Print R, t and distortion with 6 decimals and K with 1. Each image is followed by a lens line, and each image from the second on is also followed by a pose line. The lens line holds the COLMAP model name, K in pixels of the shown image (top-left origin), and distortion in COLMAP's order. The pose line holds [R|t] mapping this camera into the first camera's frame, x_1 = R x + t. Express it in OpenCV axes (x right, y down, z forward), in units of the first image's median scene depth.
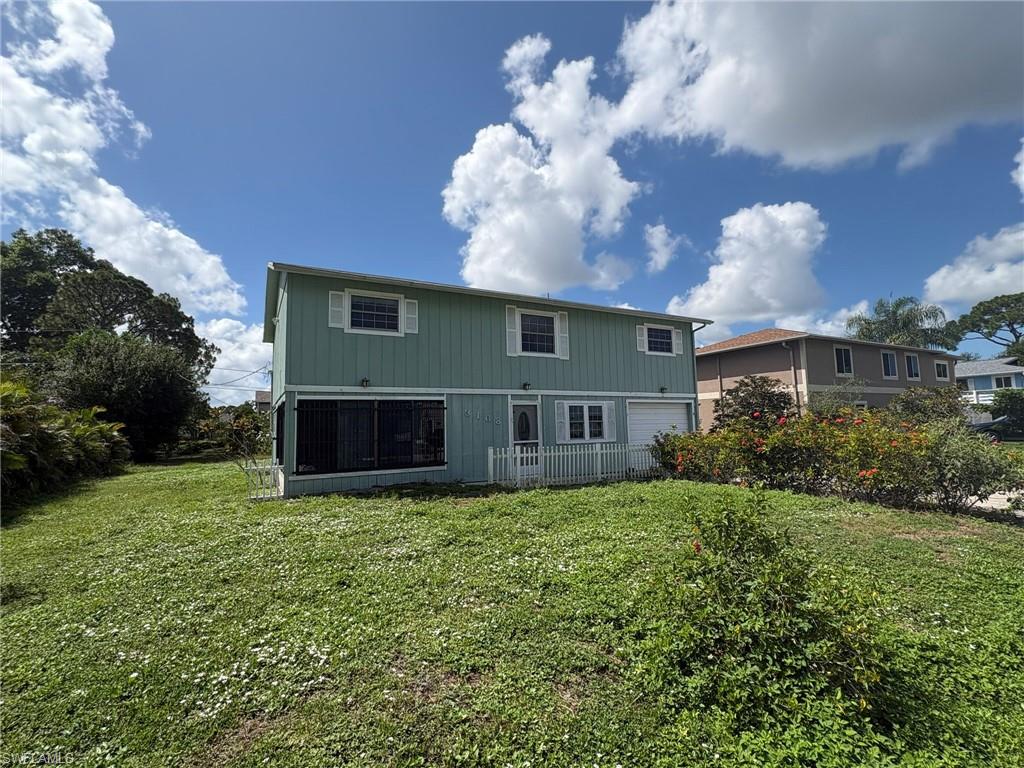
lens RADIAL K [[472.2, 0, 502.5], [0, 472.2, 394.9], [0, 0, 1]] dist [-0.002487, 0.003234]
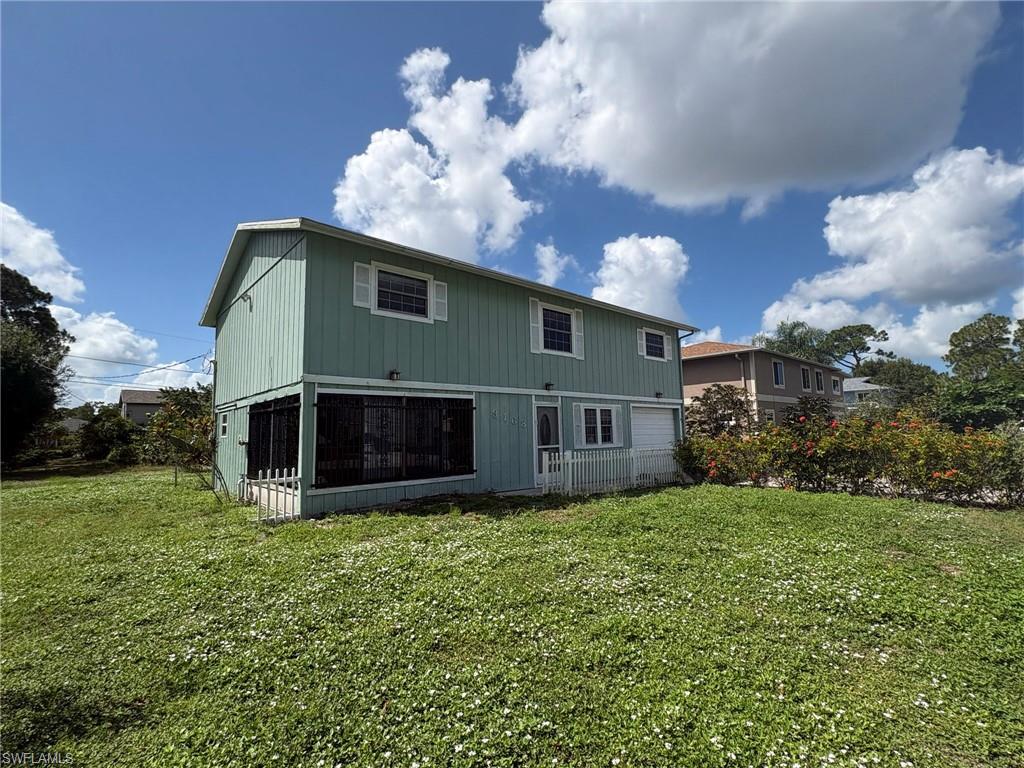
lens RADIAL K [[472.2, 0, 502.8], [0, 472.2, 385.6], [0, 0, 1]] dist [-0.002487, 0.003234]
pose [[0.972559, 0.027284, 0.231051, -0.178790], [-0.018713, 0.999056, -0.039208, 0.013149], [-0.231903, 0.033808, 0.972151, 0.087647]]
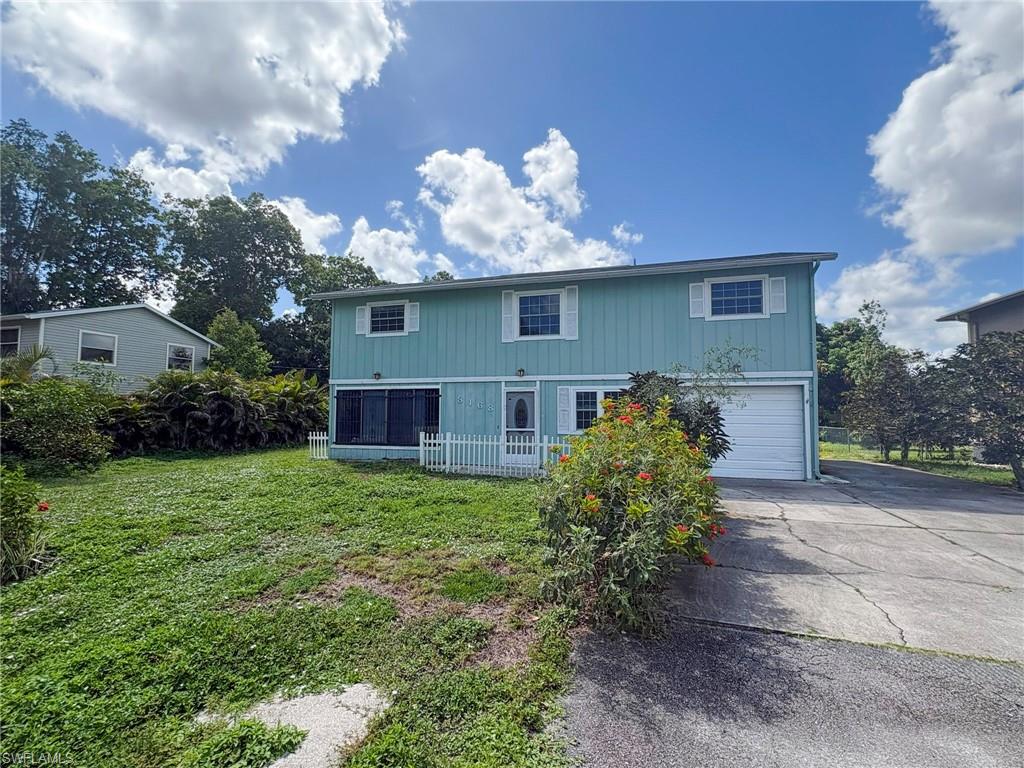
lens RADIAL K [[432.0, 0, 510.5], [0, 432.0, 391.9], [0, 0, 1]] dist [-0.000237, -0.000002]
pose [[0.721205, -0.009489, -0.692657, 0.458443], [0.026415, 0.999556, 0.013811, 0.006599], [0.692218, -0.028257, 0.721135, 0.250631]]
